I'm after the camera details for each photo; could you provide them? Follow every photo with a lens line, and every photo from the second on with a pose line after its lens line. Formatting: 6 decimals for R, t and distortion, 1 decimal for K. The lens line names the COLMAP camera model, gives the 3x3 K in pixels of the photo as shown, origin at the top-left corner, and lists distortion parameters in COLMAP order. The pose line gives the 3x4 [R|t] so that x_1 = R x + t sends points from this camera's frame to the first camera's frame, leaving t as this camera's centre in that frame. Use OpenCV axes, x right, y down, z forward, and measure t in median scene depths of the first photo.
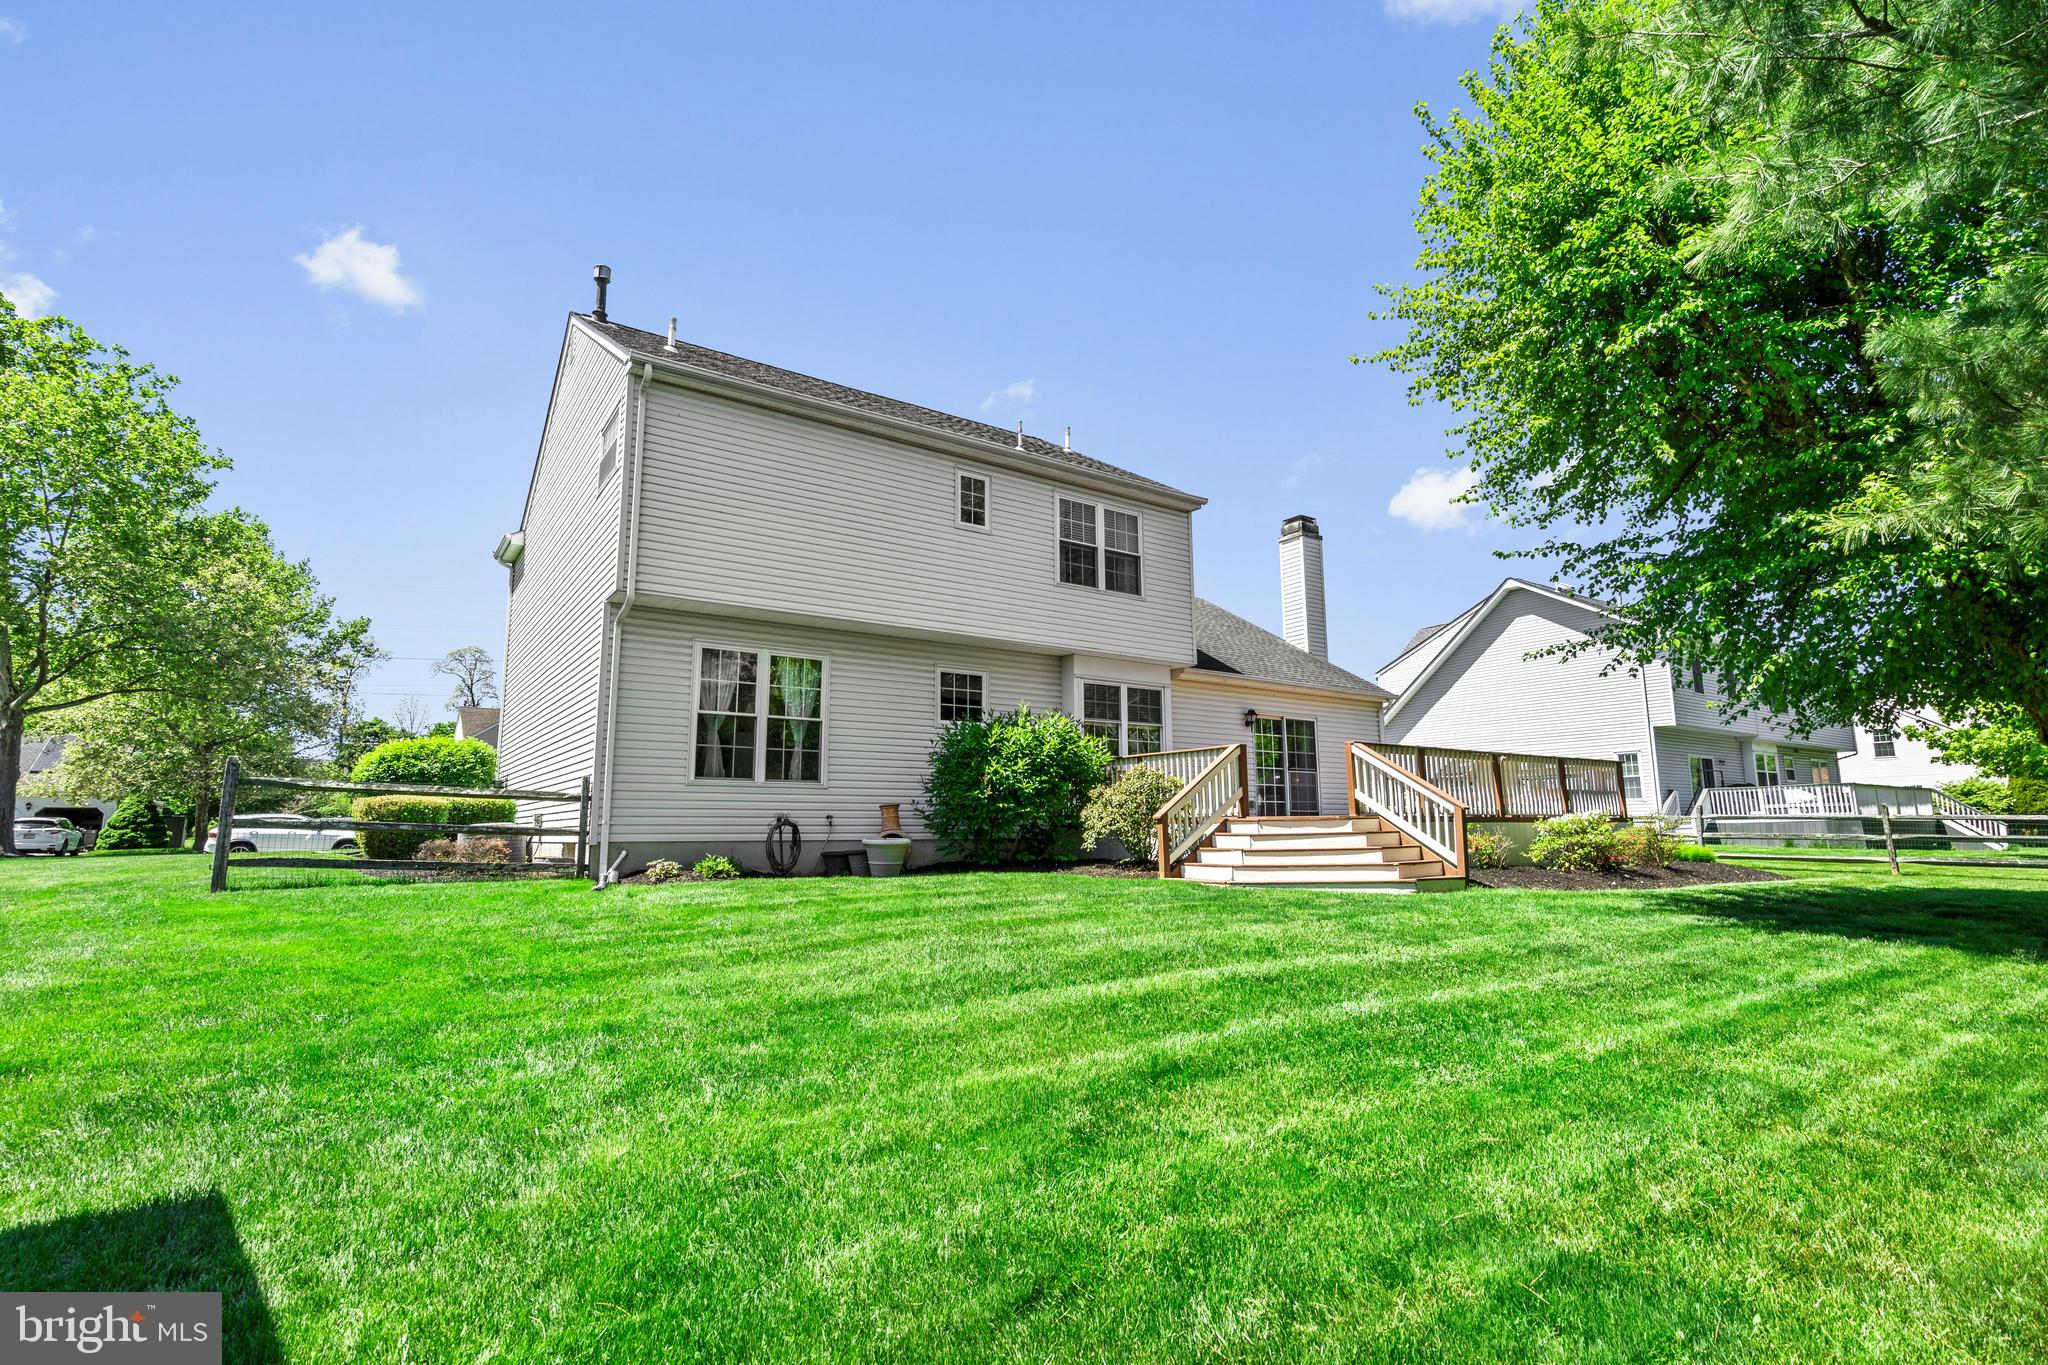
lens RADIAL K [[954.0, 0, 1024.0], [0, 954.0, 682.5], [0, 0, 1]] dist [0.002958, -0.000188]
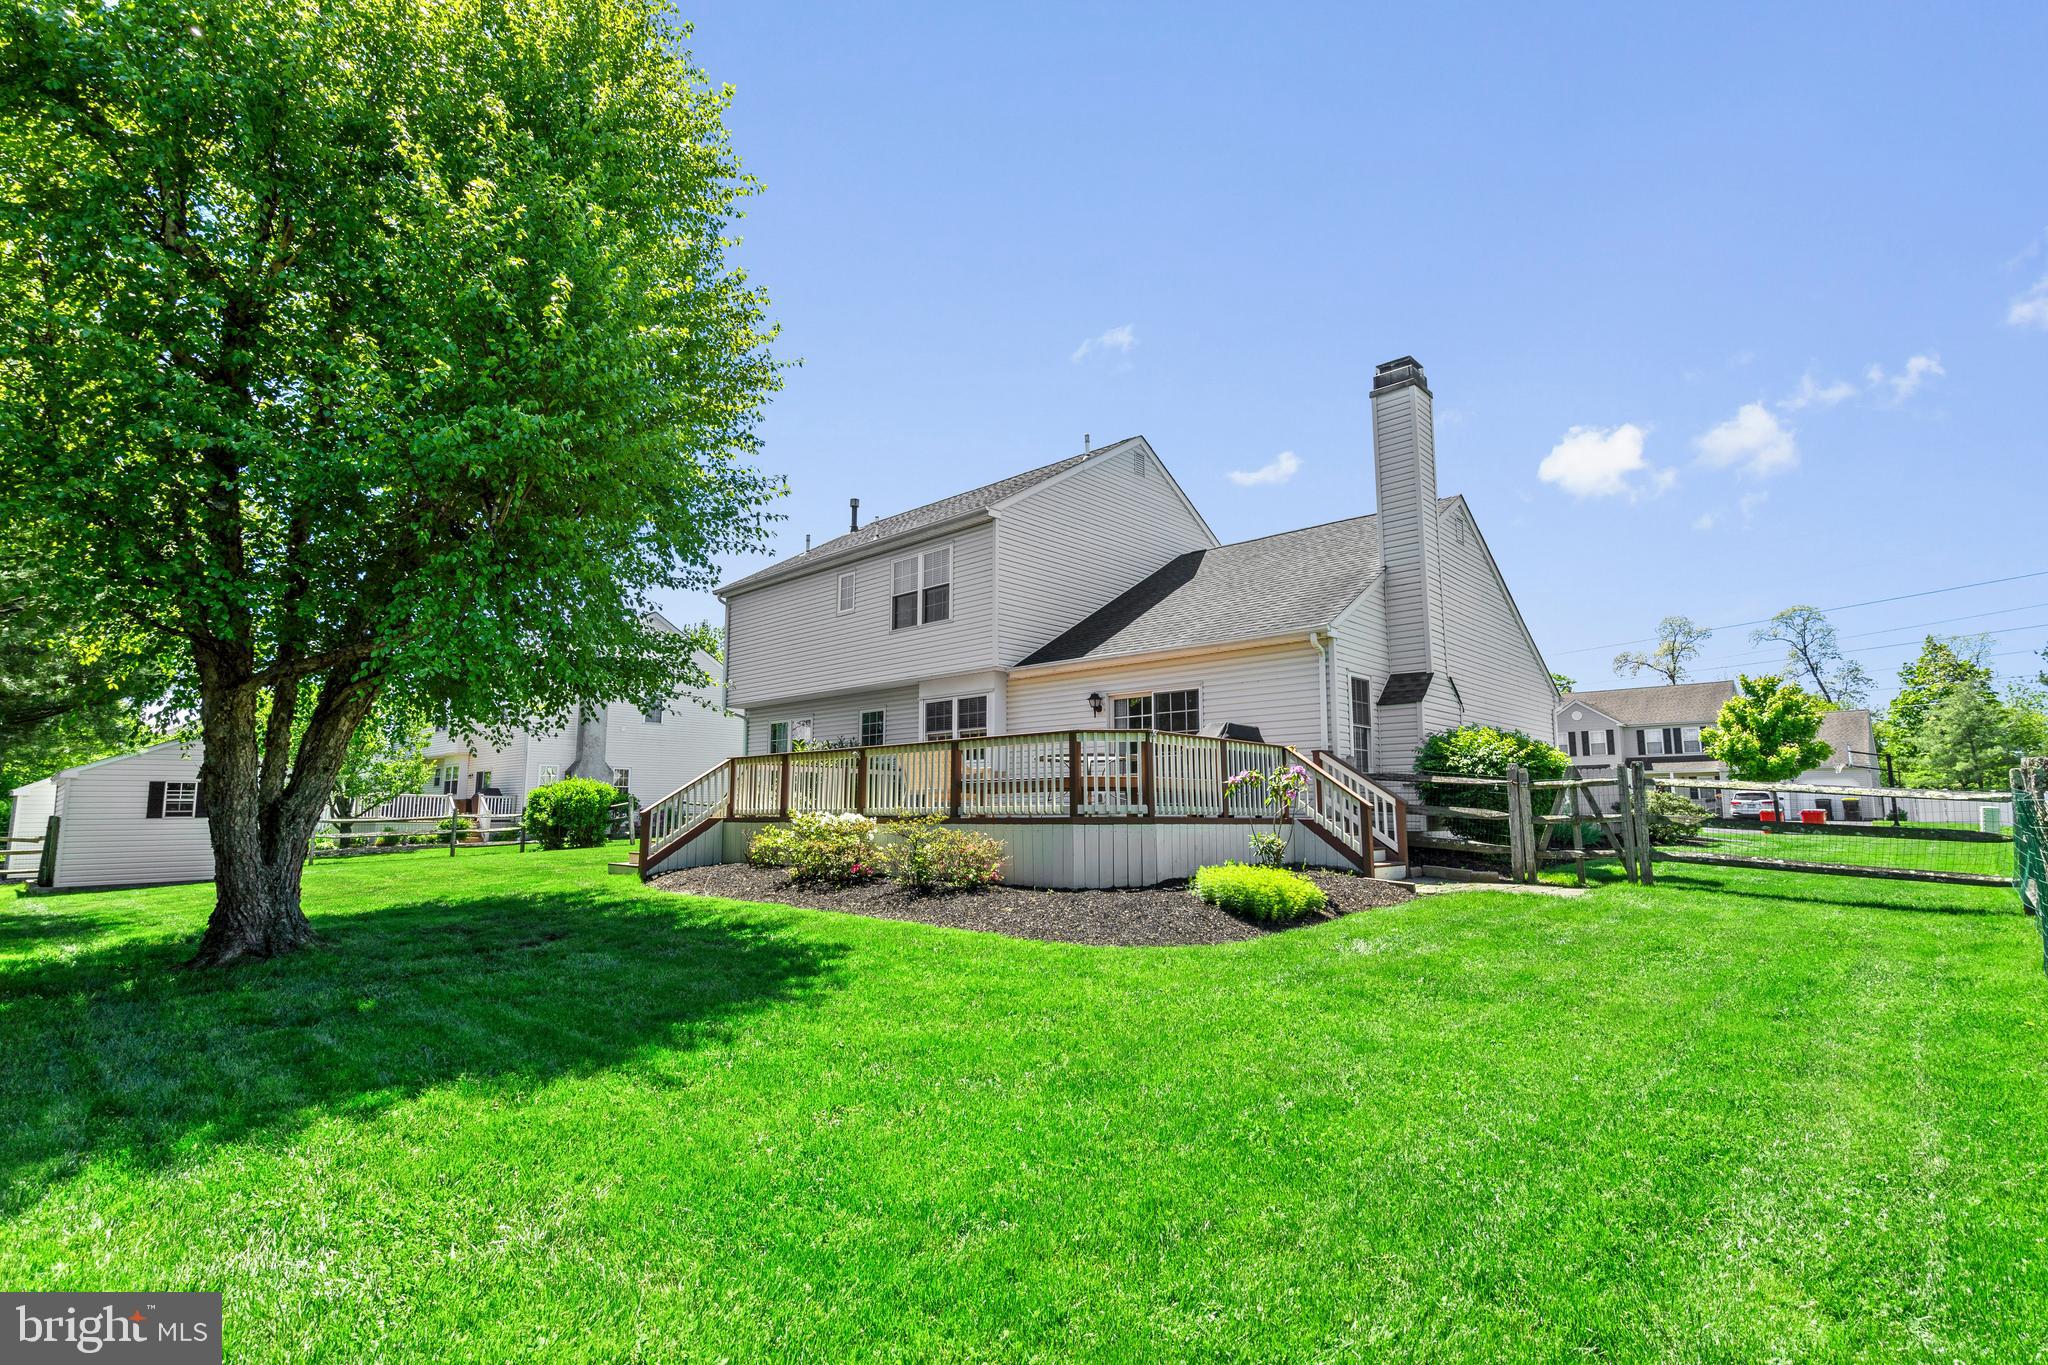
lens RADIAL K [[954.0, 0, 1024.0], [0, 954.0, 682.5], [0, 0, 1]] dist [0.002958, -0.000188]
pose [[0.235559, -0.130654, -0.963038, 1.235824], [0.152144, 0.983662, -0.096237, 0.107354], [0.959877, -0.123851, 0.251588, 0.795646]]
